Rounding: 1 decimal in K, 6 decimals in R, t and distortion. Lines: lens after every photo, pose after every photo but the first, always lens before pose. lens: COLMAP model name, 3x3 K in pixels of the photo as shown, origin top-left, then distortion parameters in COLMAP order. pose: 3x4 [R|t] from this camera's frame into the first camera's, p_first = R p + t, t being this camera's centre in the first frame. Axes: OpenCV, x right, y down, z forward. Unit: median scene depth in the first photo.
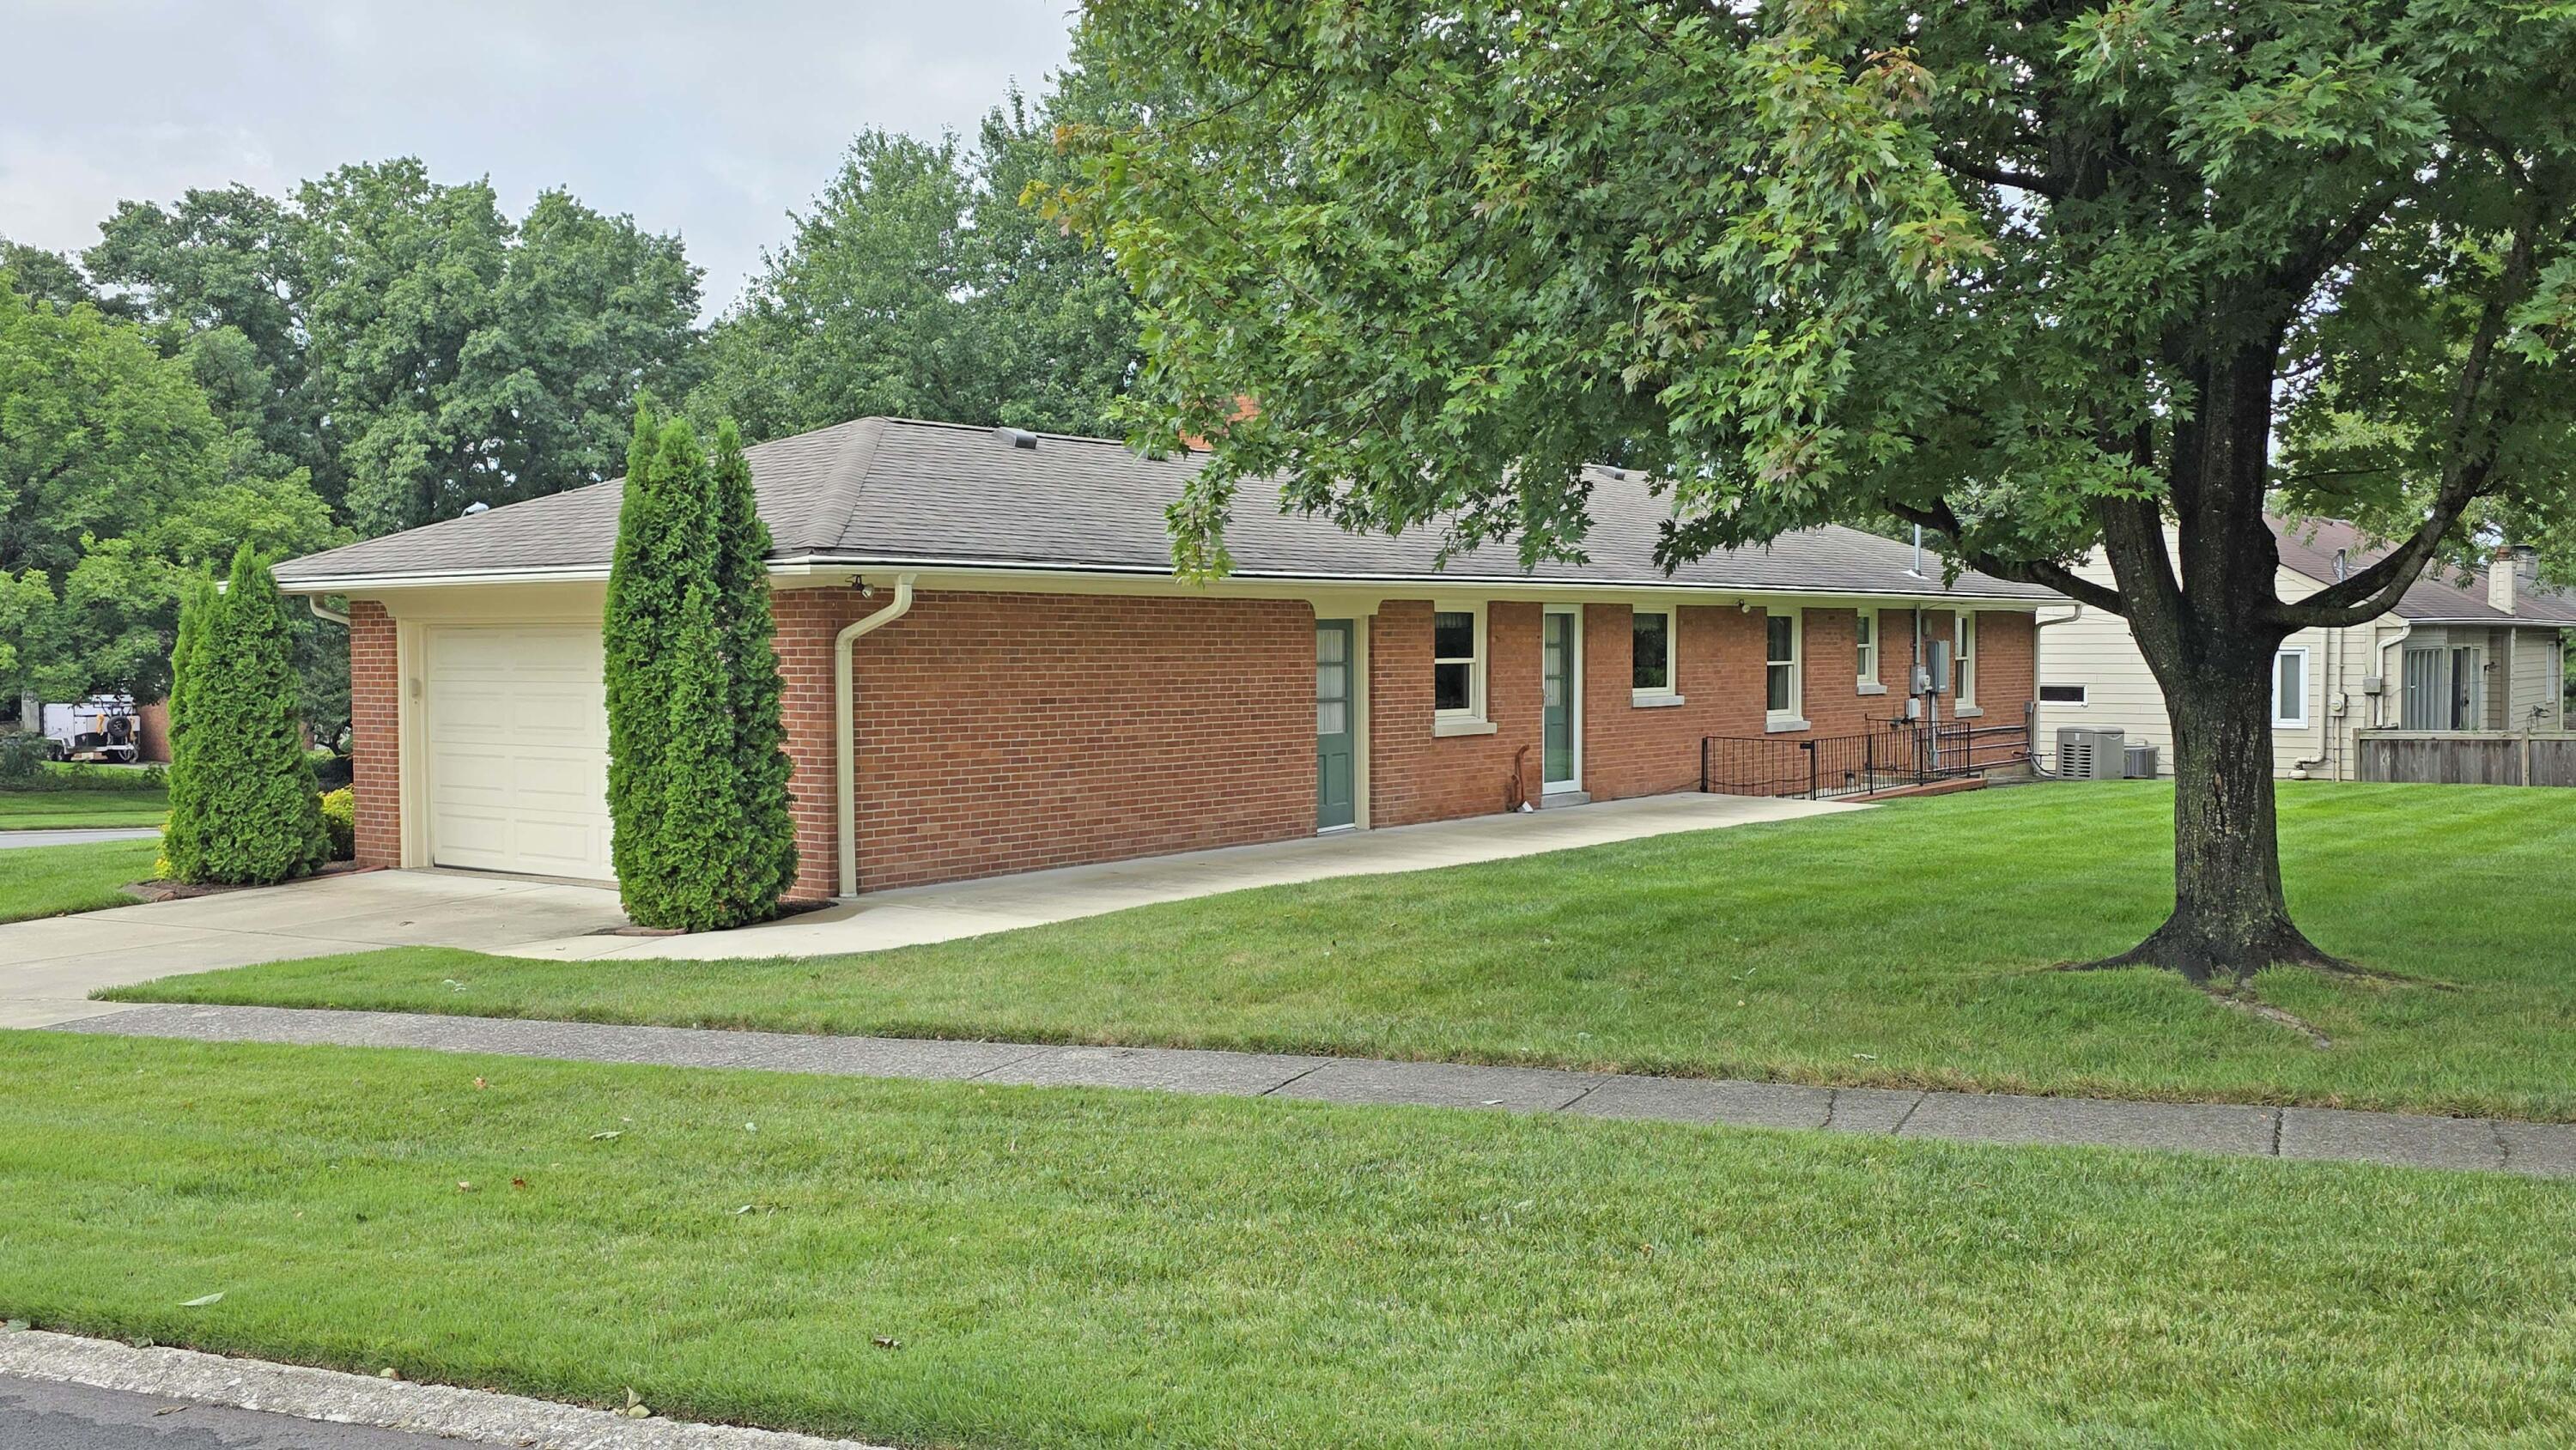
lens RADIAL K [[2237.0, 0, 1283.9], [0, 2237.0, 726.4], [0, 0, 1]] dist [-0.009896, -0.002821]
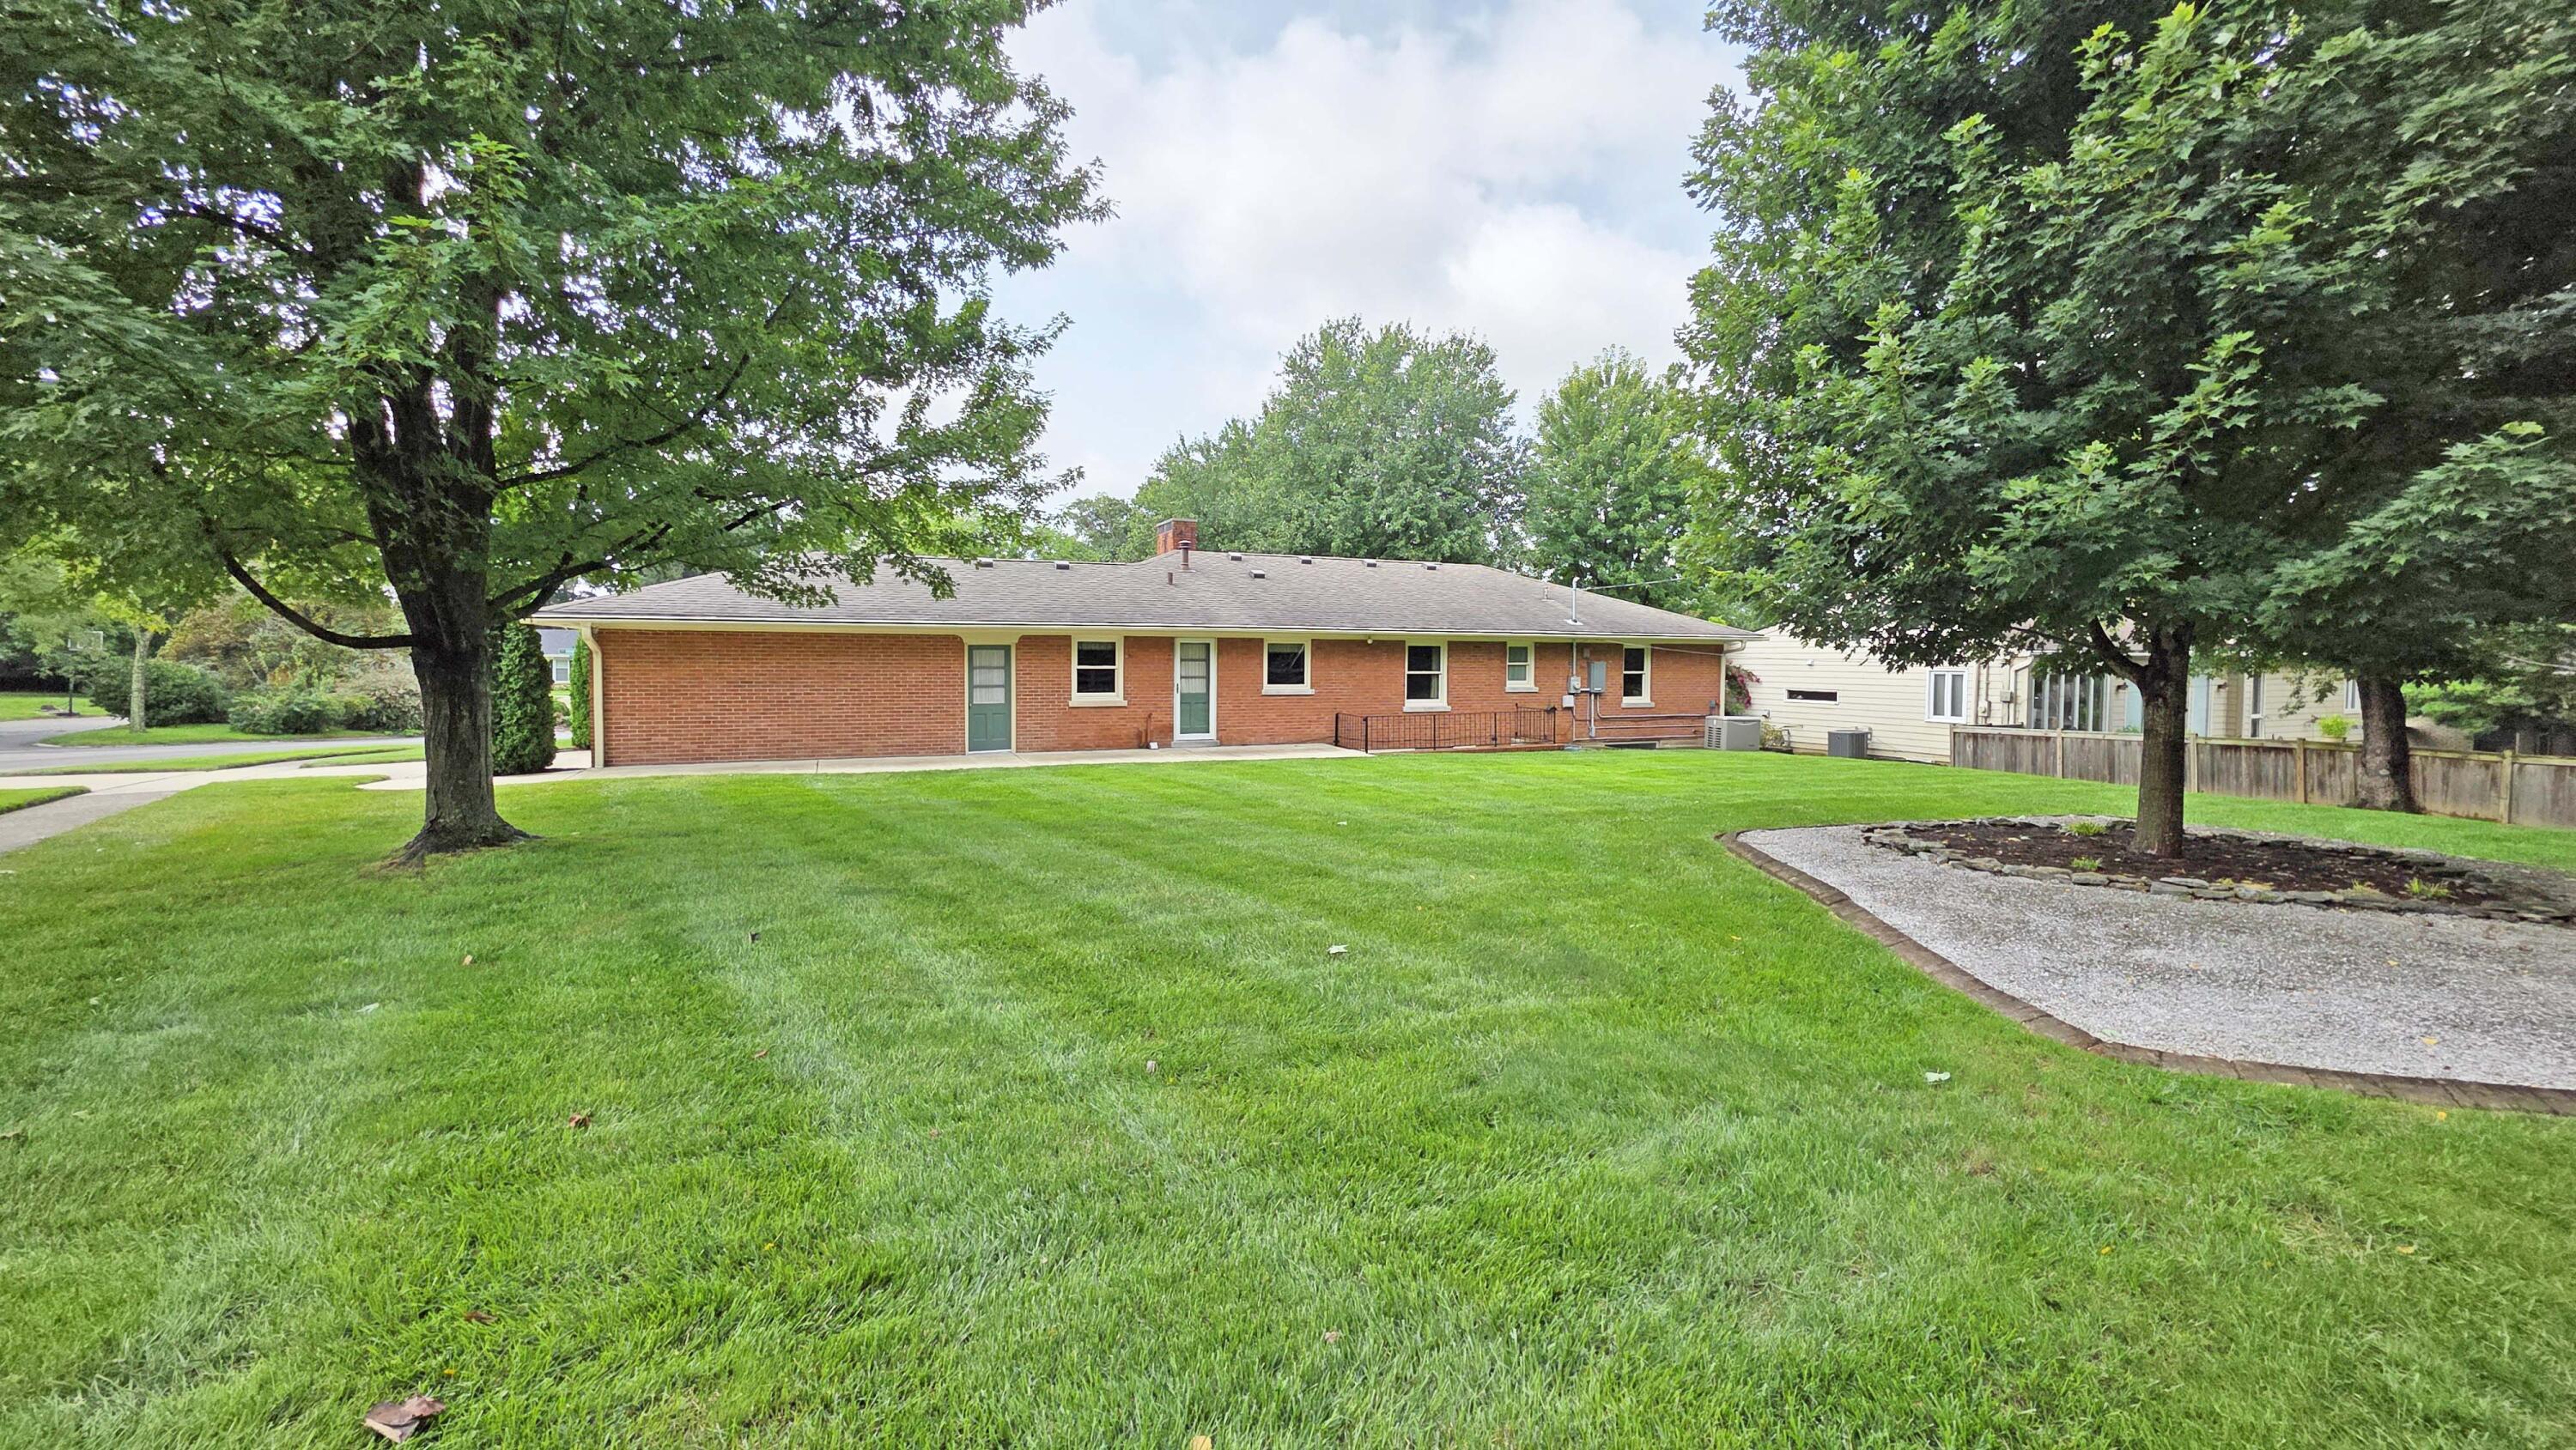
lens RADIAL K [[1020.5, 0, 1295.1], [0, 1020.5, 726.0], [0, 0, 1]] dist [0.000508, -0.000001]
pose [[0.879876, 0.038951, -0.473604, 0.565170], [-0.027033, 0.999124, 0.031948, -0.010356], [0.474434, -0.015307, 0.880158, 0.273999]]
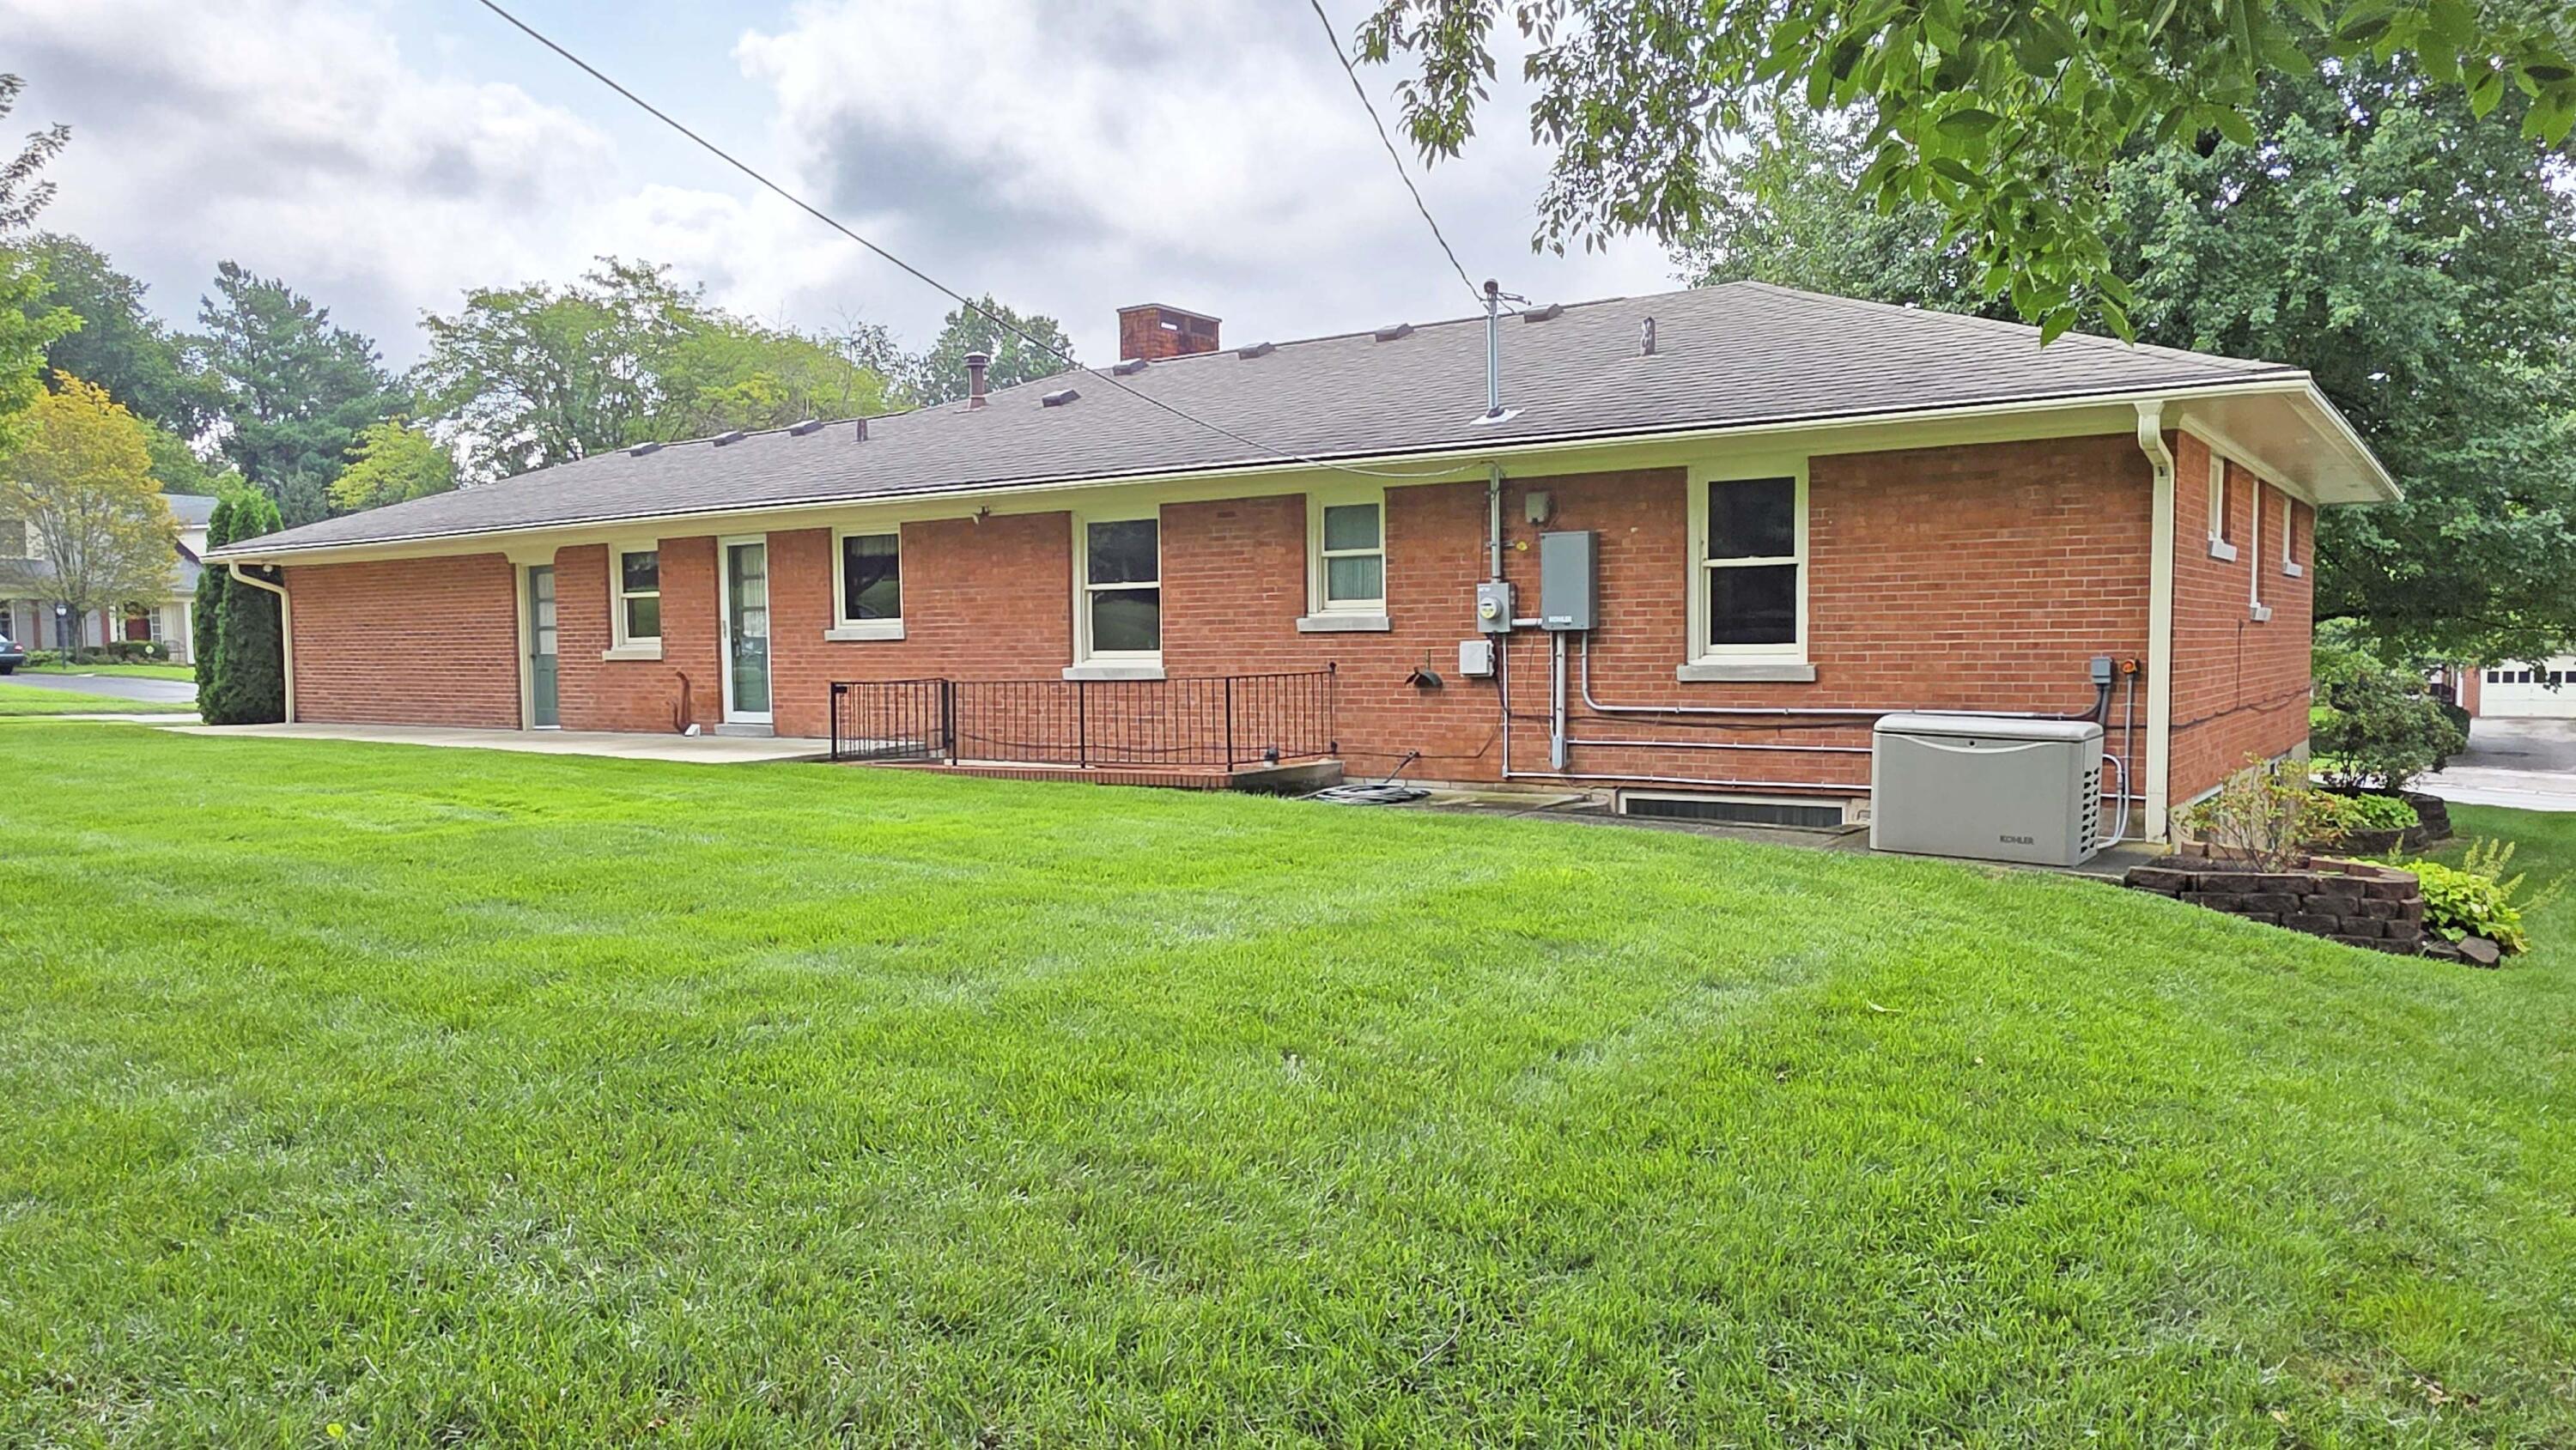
lens RADIAL K [[1733.5, 0, 1287.9], [0, 1733.5, 724.1], [0, 0, 1]] dist [-0.005303, -0.000361]
pose [[0.054558, 0.078059, -0.995455, 0.863573], [-0.006446, 0.996946, 0.077822, -0.030361], [0.998490, 0.002171, 0.054895, 1.129190]]
